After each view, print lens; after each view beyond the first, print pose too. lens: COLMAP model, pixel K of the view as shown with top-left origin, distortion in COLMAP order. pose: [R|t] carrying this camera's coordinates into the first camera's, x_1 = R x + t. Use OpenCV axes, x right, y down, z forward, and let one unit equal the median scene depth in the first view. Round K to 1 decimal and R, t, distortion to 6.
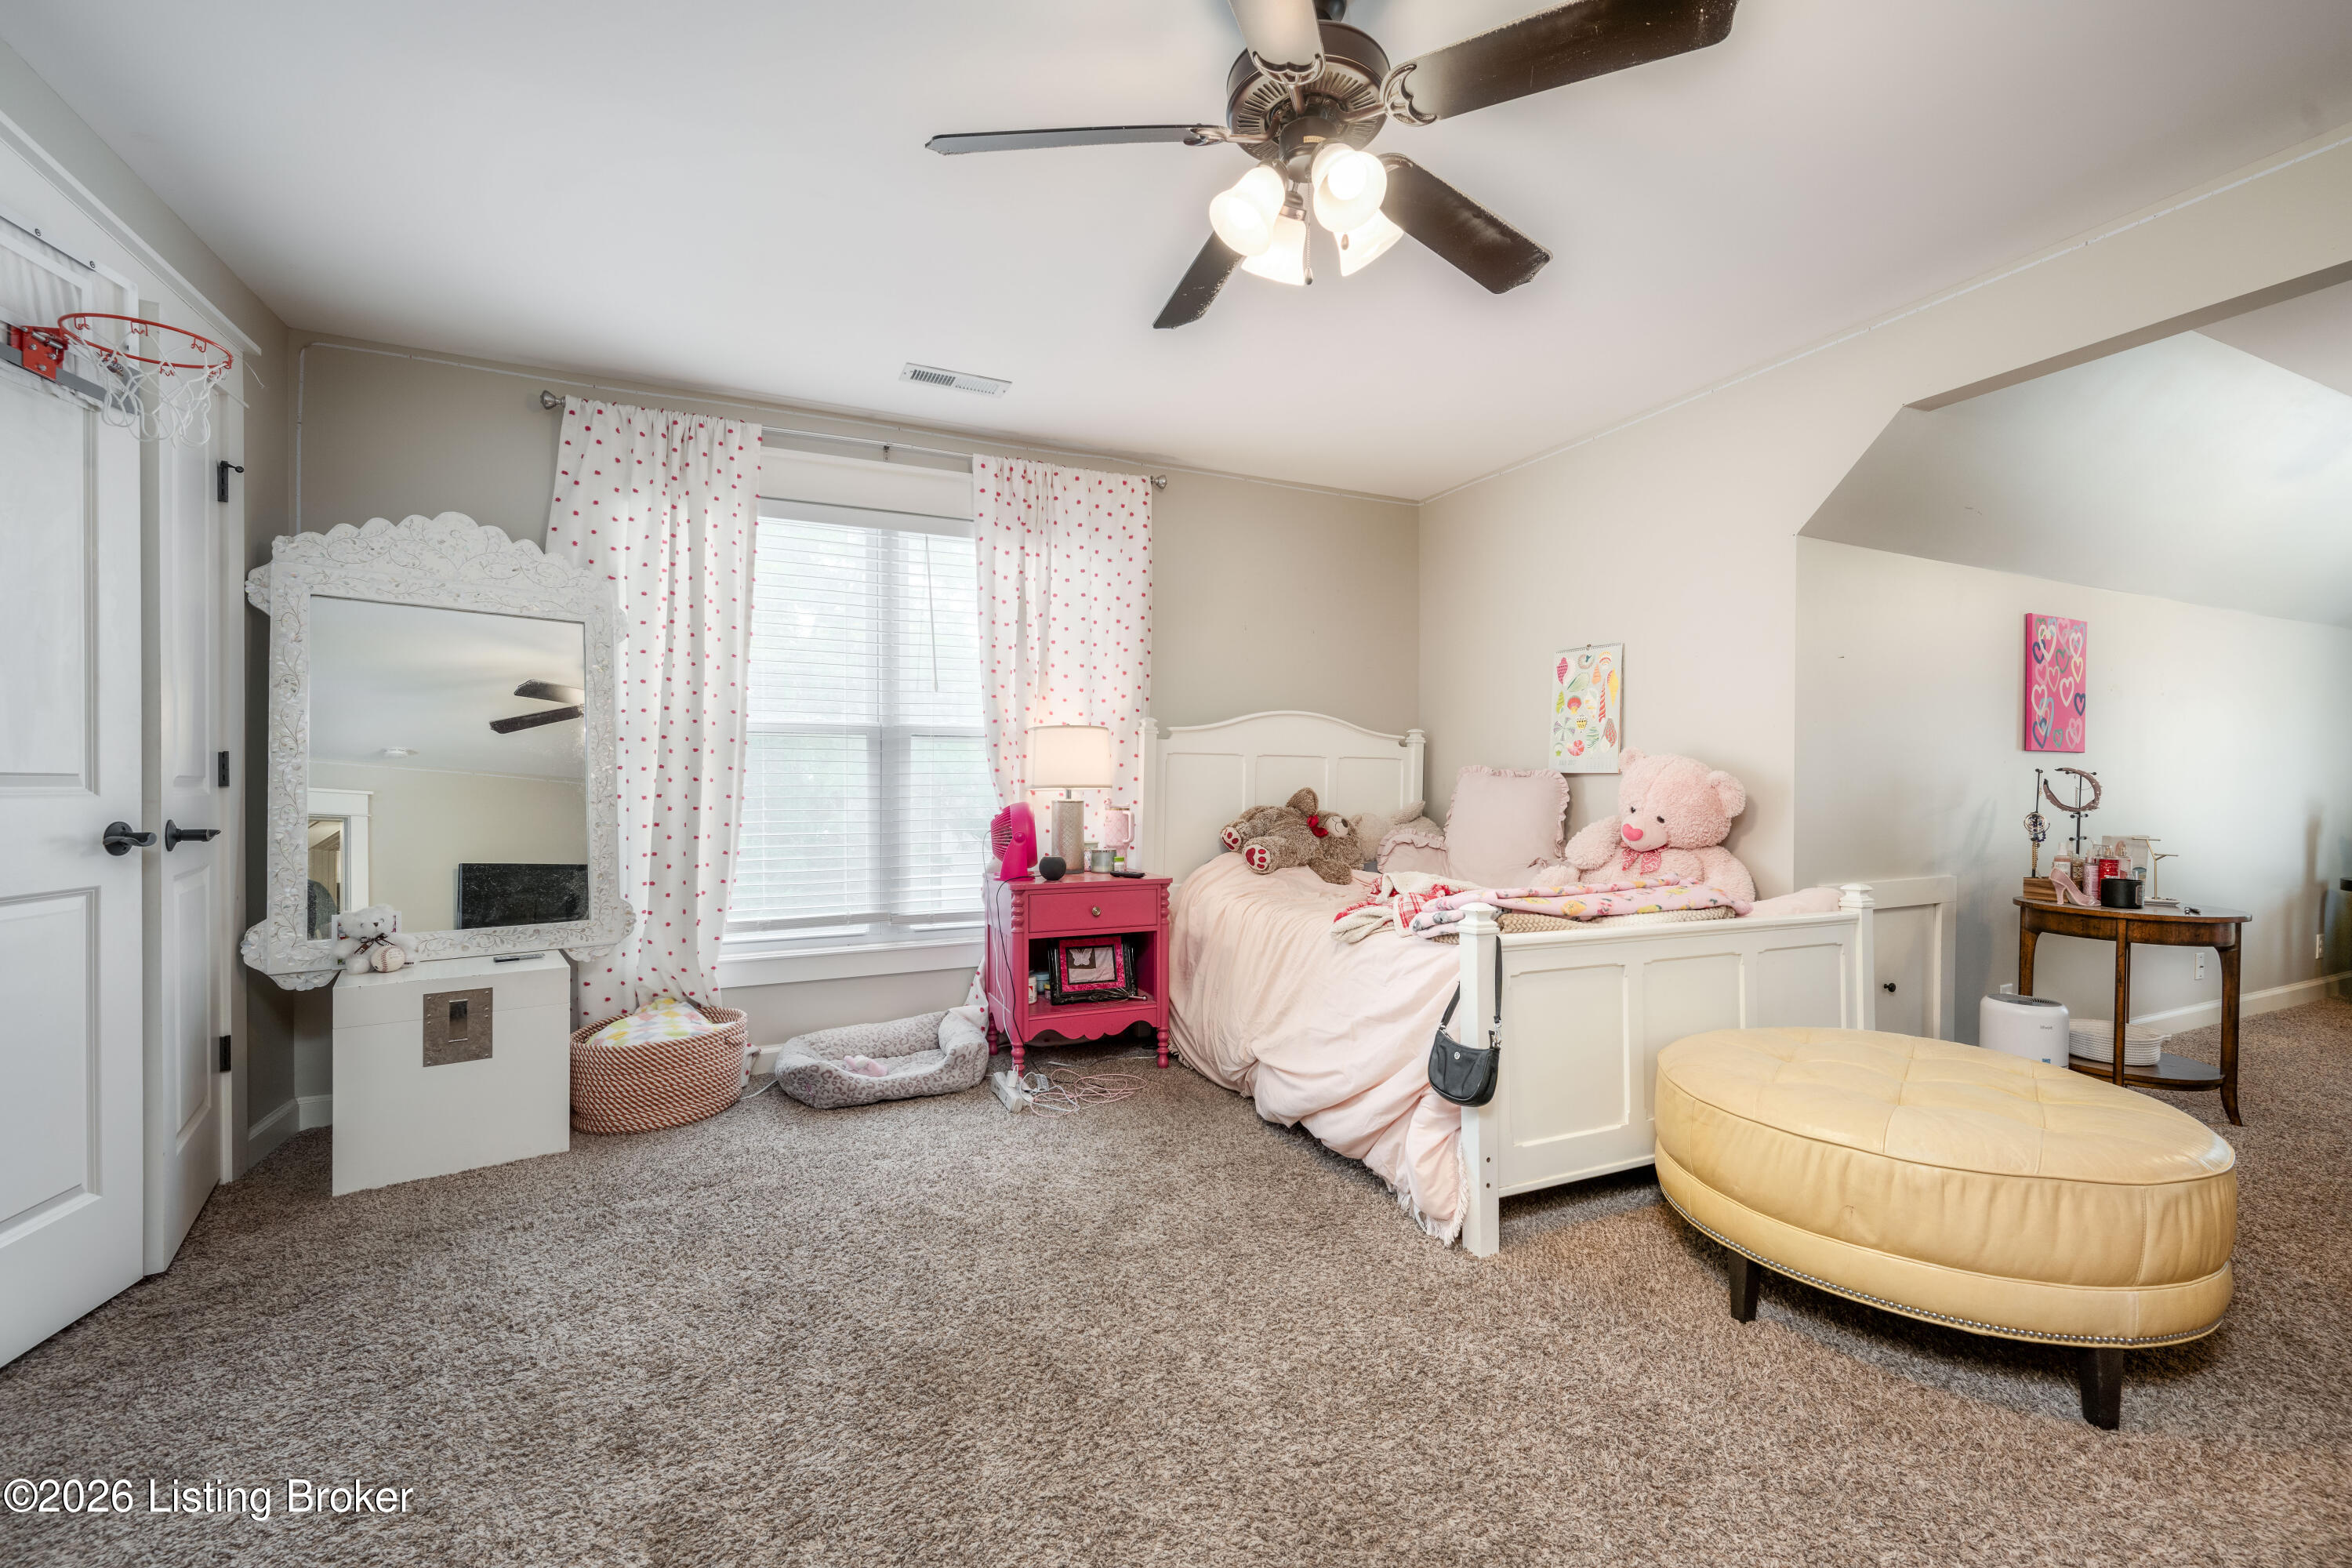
lens RADIAL K [[973.5, 0, 1173.0], [0, 973.5, 792.5], [0, 0, 1]] dist [-0.000855, -0.000145]
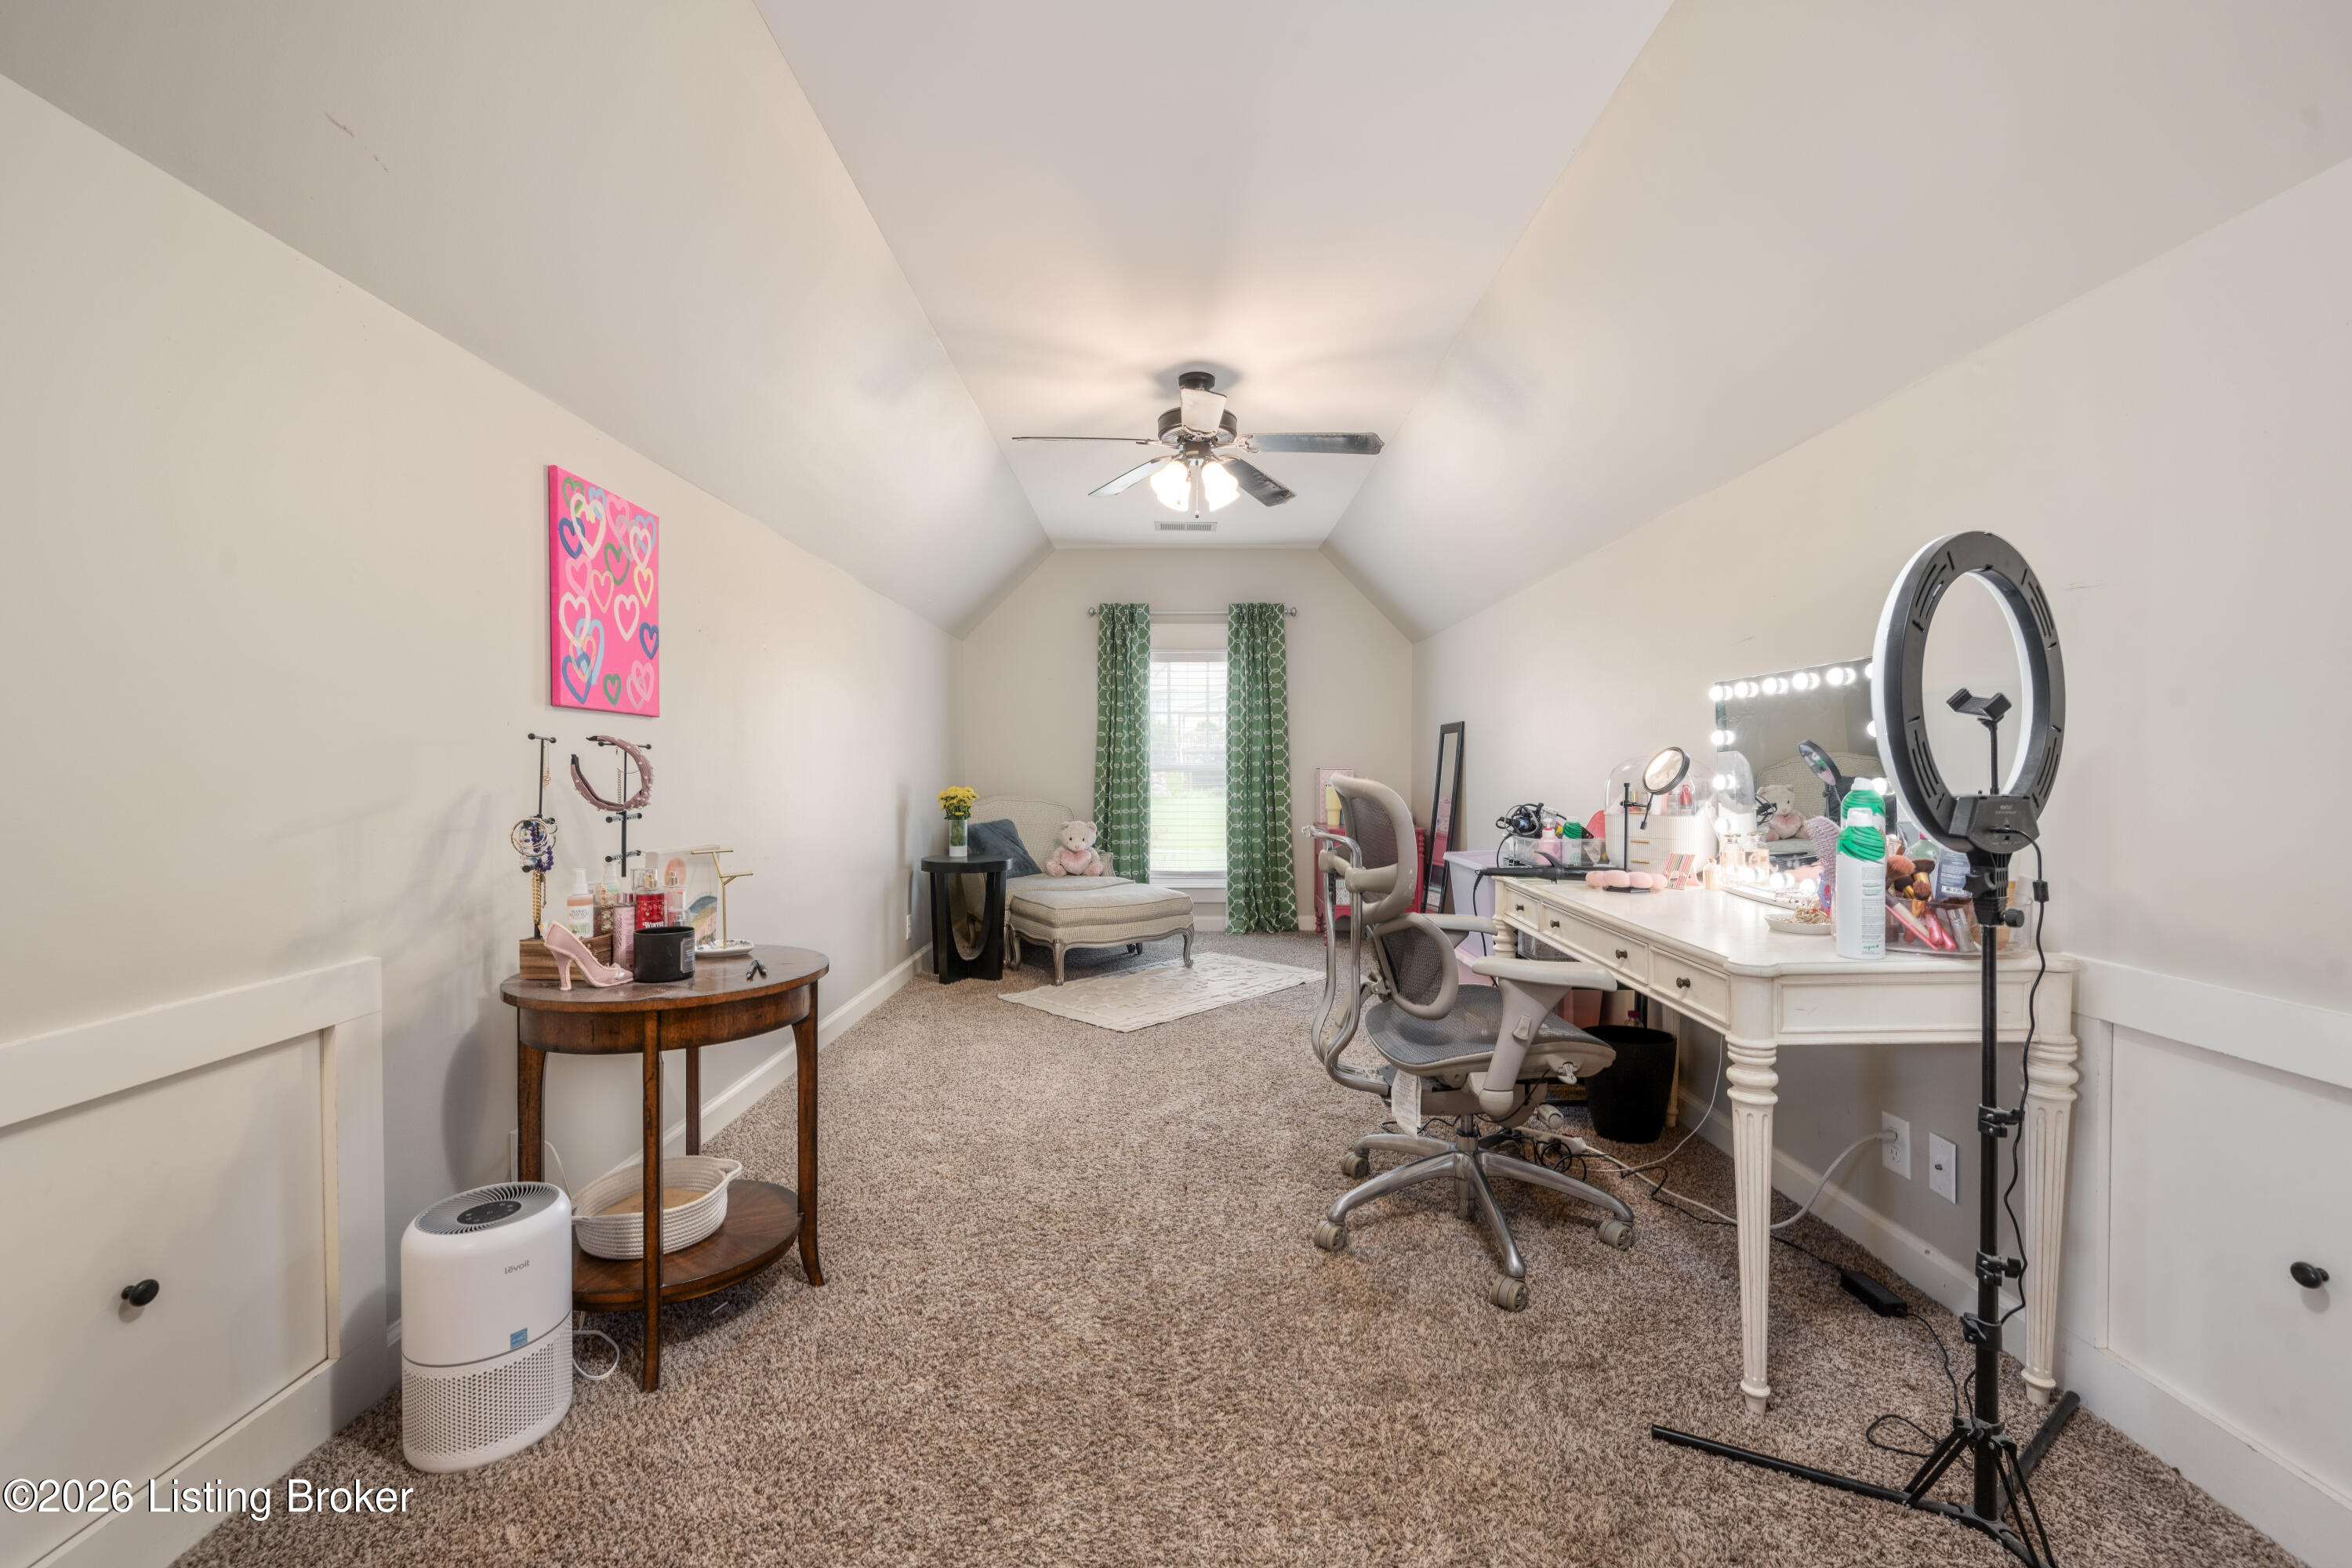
lens RADIAL K [[973.5, 0, 1175.2], [0, 973.5, 781.9], [0, 0, 1]] dist [-0.000855, -0.000145]
pose [[0.426195, -0.013695, 0.904528, 0.548635], [0.008751, 0.999901, 0.011015, -0.001291], [-0.904589, 0.003221, 0.426273, 0.452858]]
